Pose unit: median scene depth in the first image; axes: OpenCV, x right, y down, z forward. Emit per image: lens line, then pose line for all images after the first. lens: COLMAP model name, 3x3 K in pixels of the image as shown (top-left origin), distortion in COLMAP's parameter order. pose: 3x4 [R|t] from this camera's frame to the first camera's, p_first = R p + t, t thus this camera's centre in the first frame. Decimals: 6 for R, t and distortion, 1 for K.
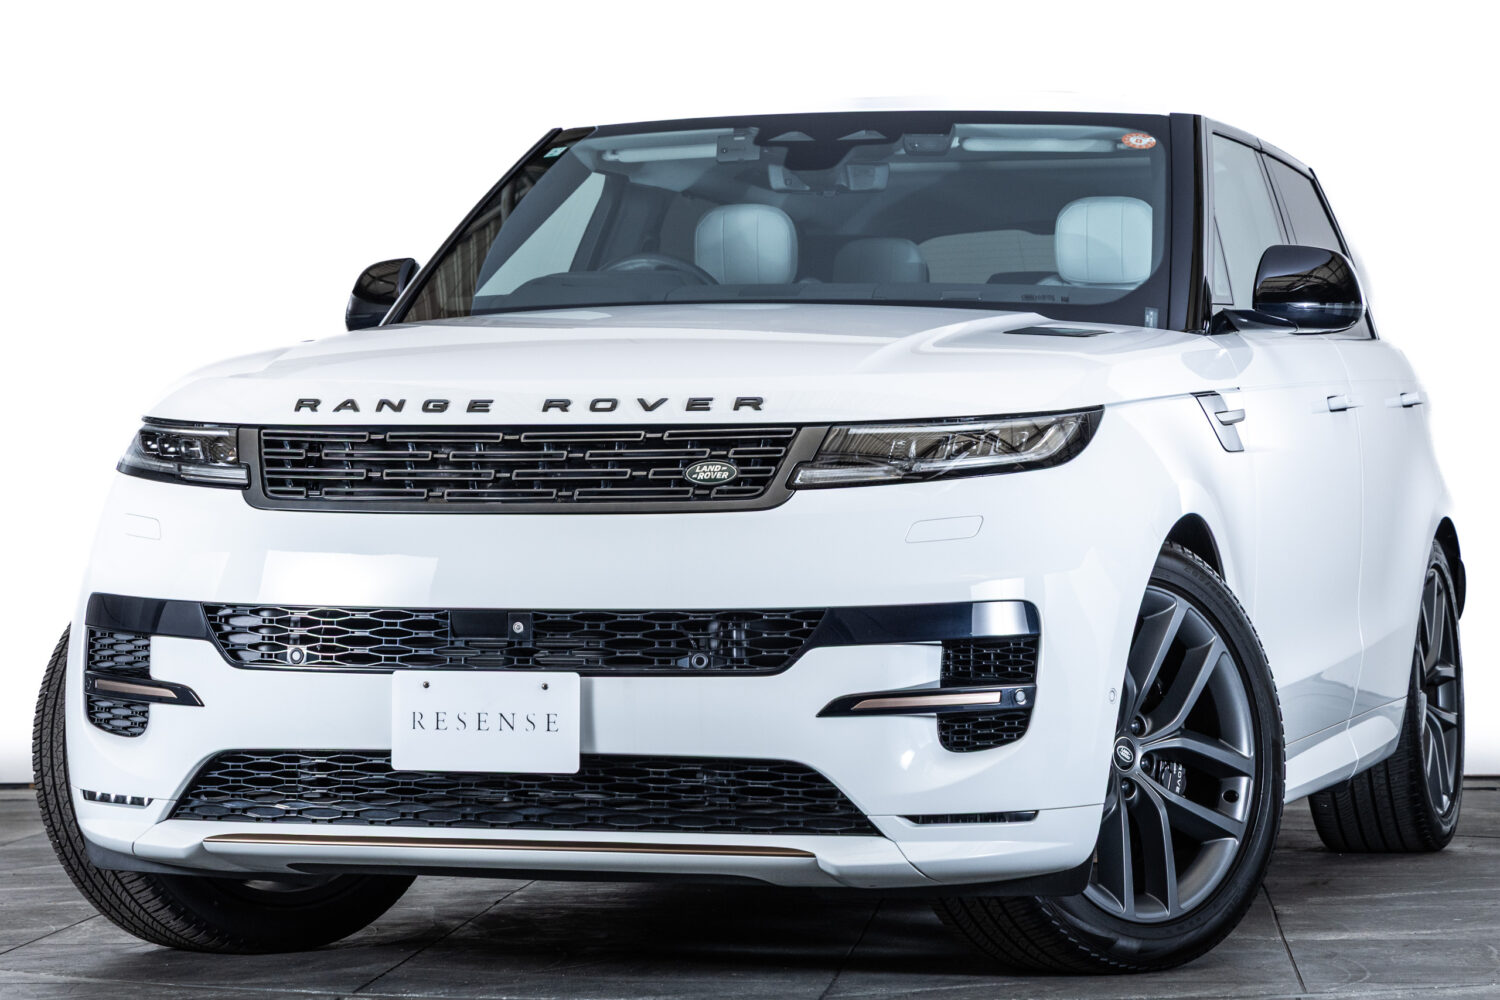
lens RADIAL K [[4347.9, 0, 761.1], [0, 4347.9, 512.5], [0, 0, 1]] dist [0.294570, 0.000000]
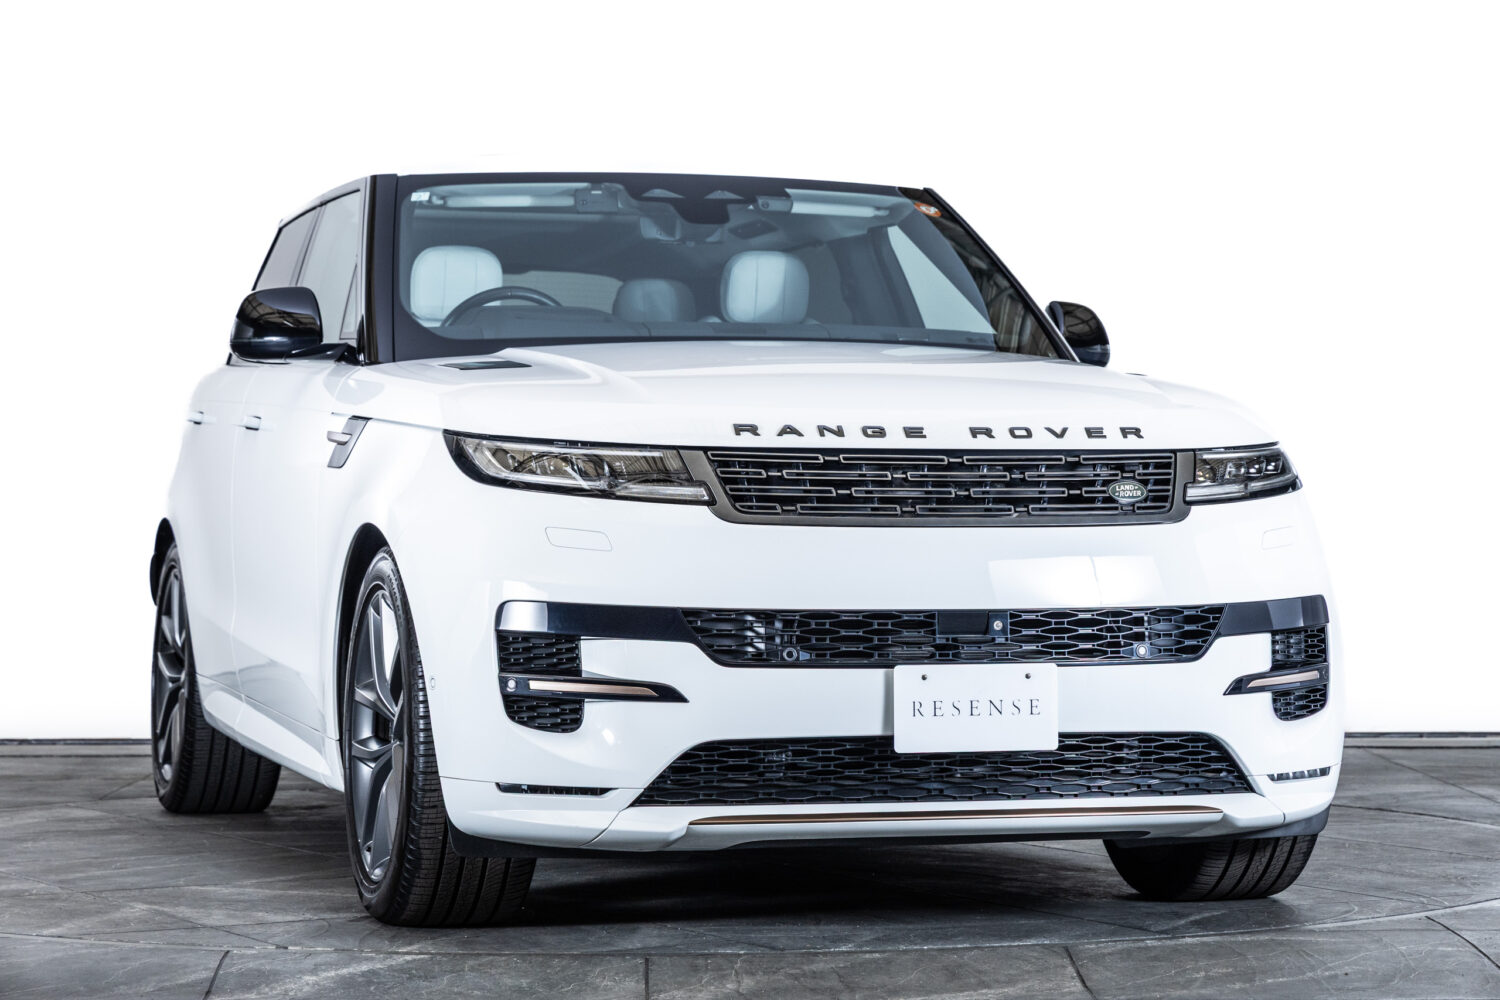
lens RADIAL K [[3885.6, 0, 751.7], [0, 3885.6, 505.9], [0, 0, 1]] dist [0.018897, 0.000000]
pose [[0.830080, -0.001467, 0.557642, -0.675419], [0.002614, 0.999996, -0.001261, -0.004021], [-0.557638, 0.002505, 0.830080, 0.179797]]
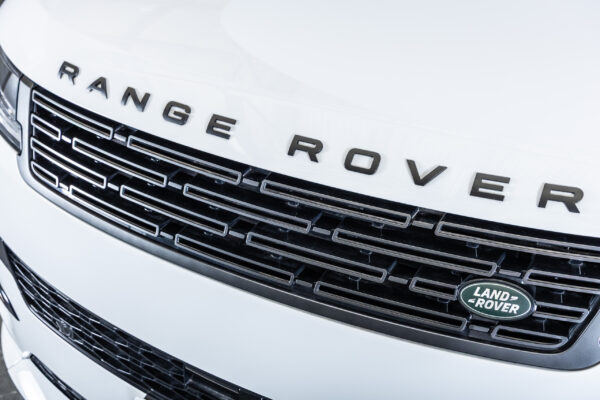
lens RADIAL K [[718.2, 0, 300.5], [0, 718.2, 194.2], [0, 0, 1]] dist [-0.016728, 0.000000]
pose [[0.976194, 0.105752, -0.189371, -0.022207], [0.012666, 0.843804, 0.536503, -0.088333], [0.216528, -0.526129, 0.822377, 0.891948]]
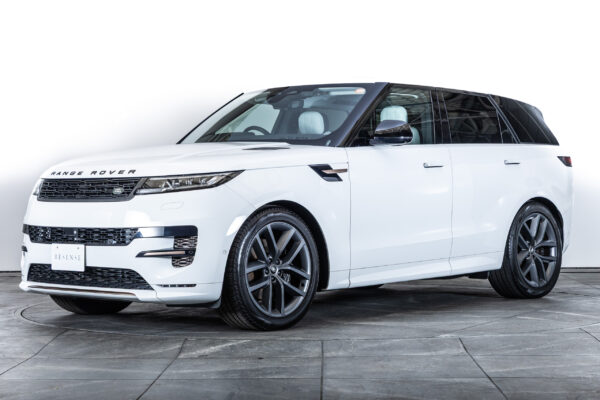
lens RADIAL K [[1293.0, 0, 298.4], [0, 1293.0, 206.1], [0, 0, 1]] dist [-0.030625, 0.000000]
pose [[0.904629, -0.003179, -0.426187, 0.587195], [0.006421, 0.999960, 0.006171, -0.001859], [0.426150, -0.008319, 0.904614, 0.072050]]
